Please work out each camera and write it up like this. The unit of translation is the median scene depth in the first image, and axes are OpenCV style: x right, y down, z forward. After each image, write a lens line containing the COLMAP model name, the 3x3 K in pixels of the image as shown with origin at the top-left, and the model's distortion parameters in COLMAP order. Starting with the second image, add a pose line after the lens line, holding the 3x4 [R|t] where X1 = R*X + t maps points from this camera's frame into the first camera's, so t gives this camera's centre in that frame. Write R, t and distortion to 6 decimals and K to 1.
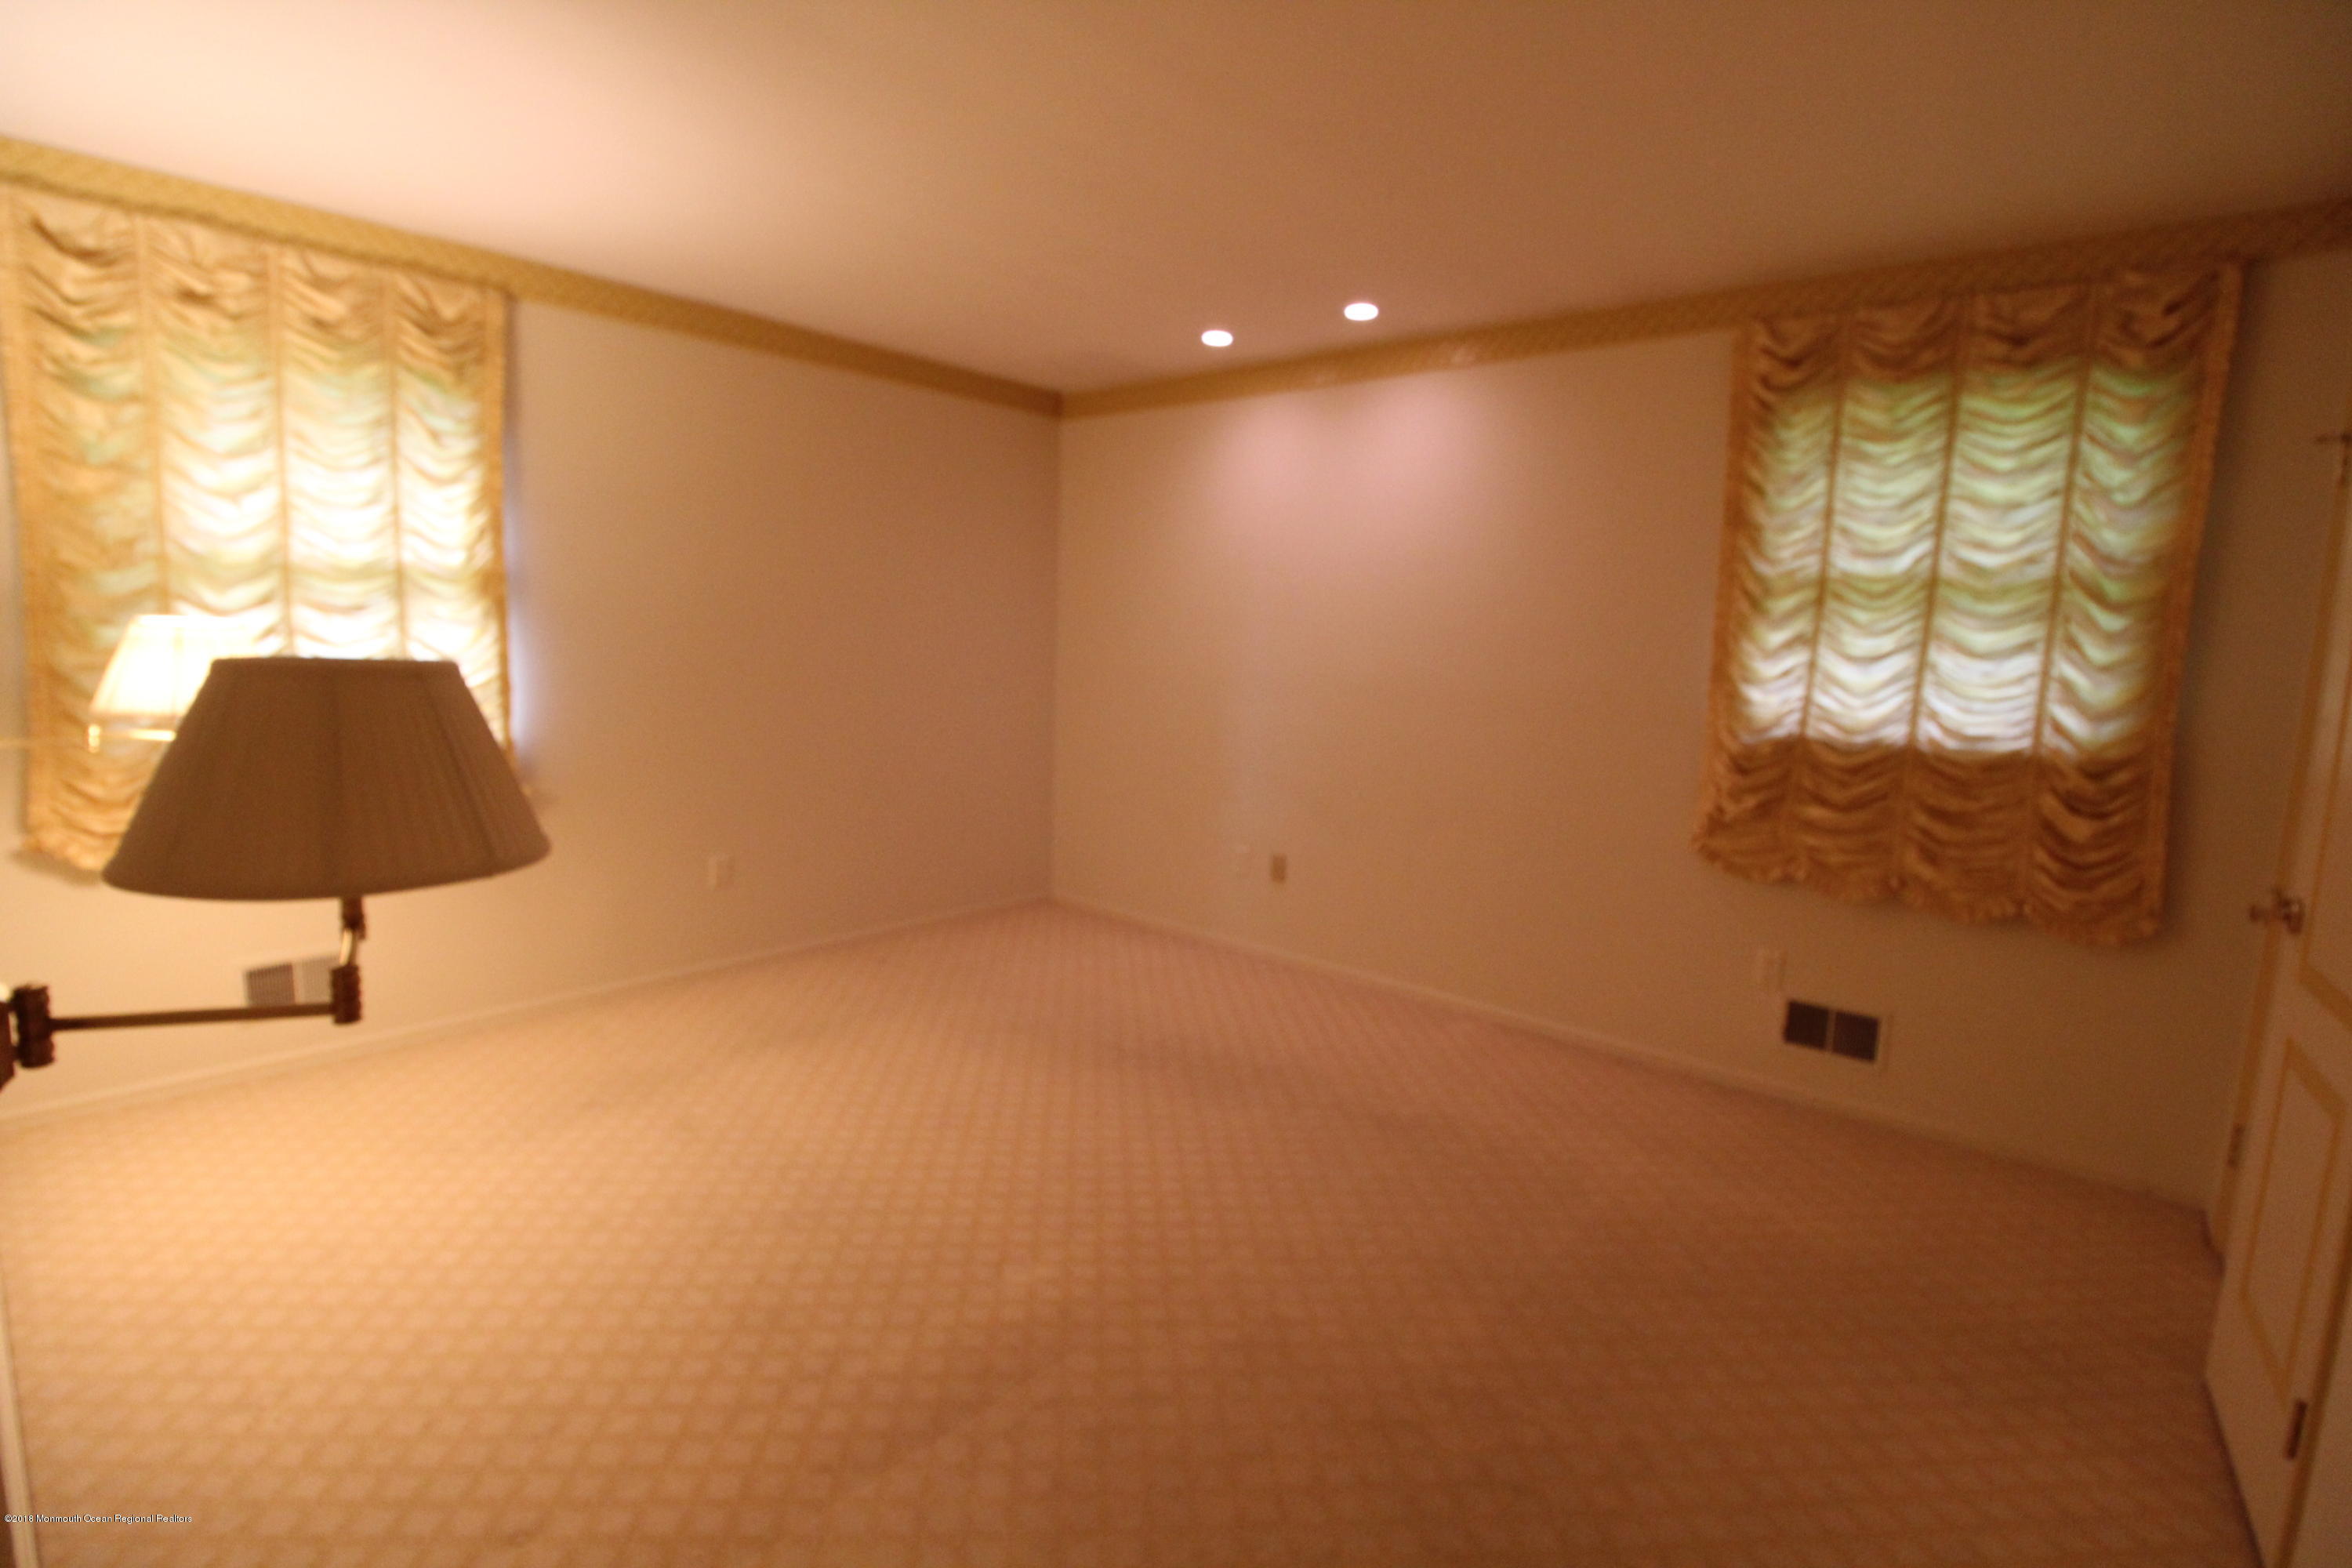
lens RADIAL K [[1101.2, 0, 1197.4], [0, 1101.2, 779.4], [0, 0, 1]] dist [-0.009281, -0.007386]
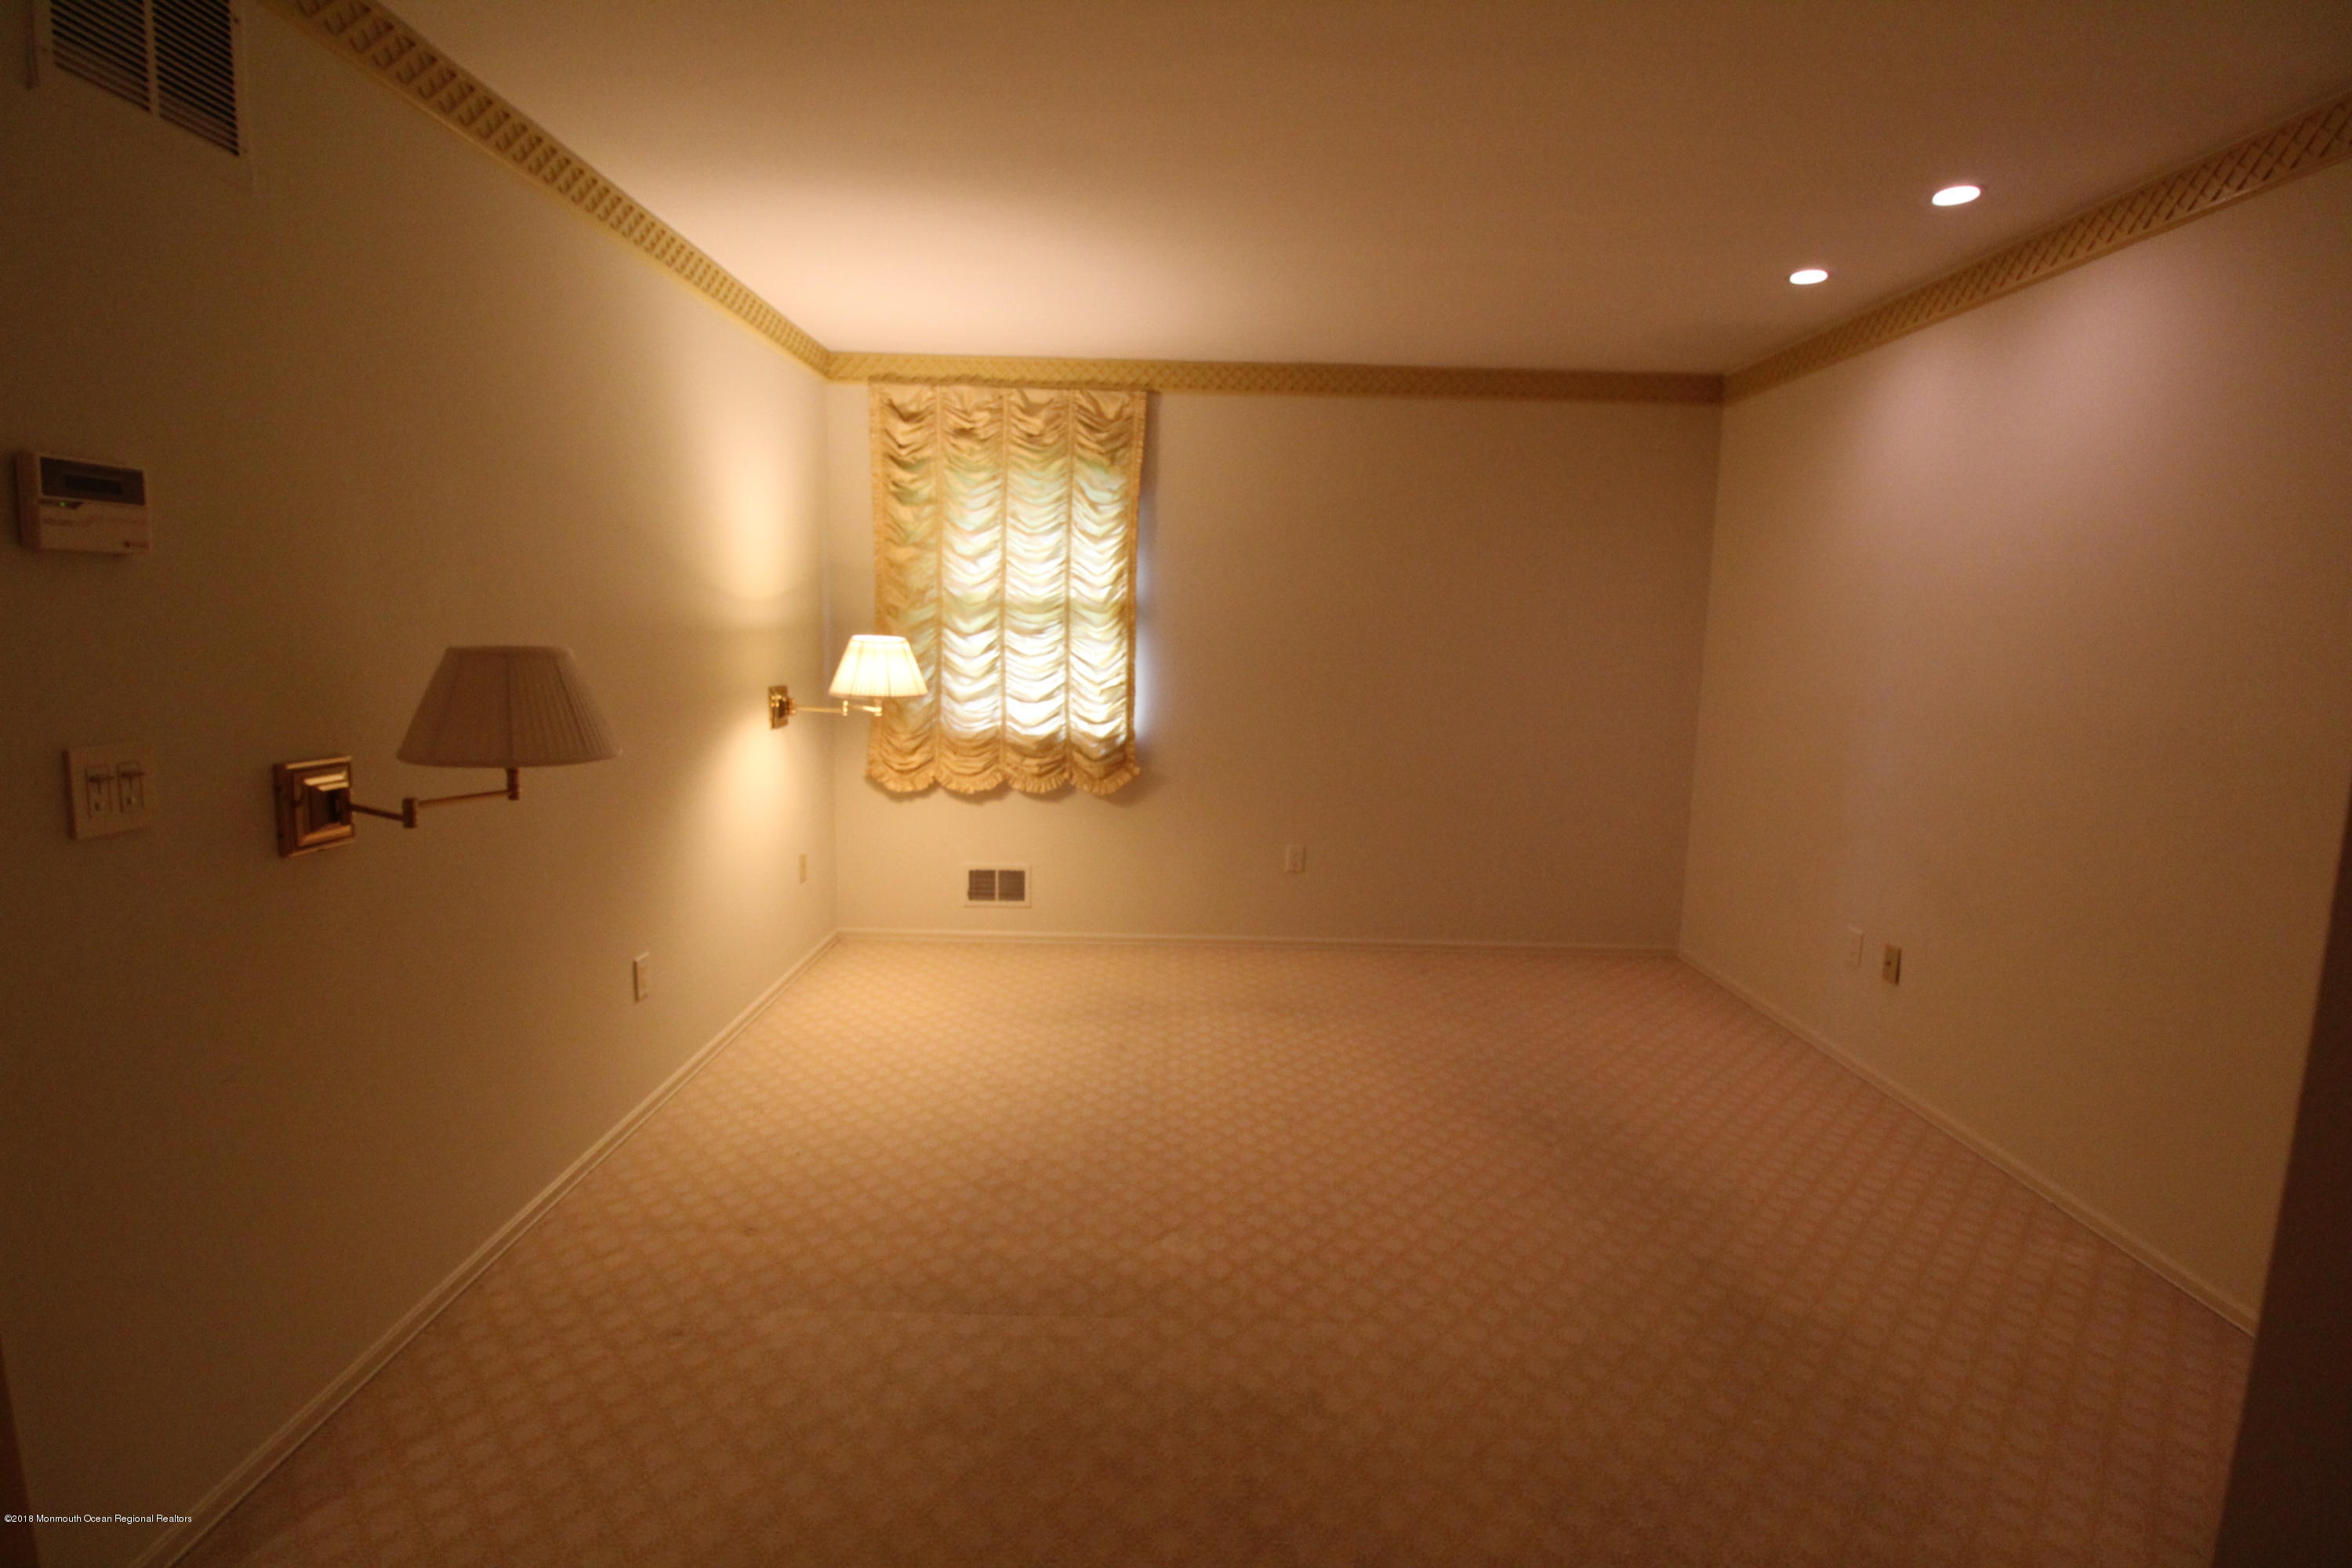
lens RADIAL K [[1101.2, 0, 1187.4], [0, 1101.2, 778.9], [0, 0, 1]] dist [-0.009281, -0.007386]
pose [[0.646621, 0.084856, -0.758077, 0.503498], [-0.104213, 0.994303, 0.022407, -0.018341], [0.755659, 0.064513, 0.651780, 0.236454]]
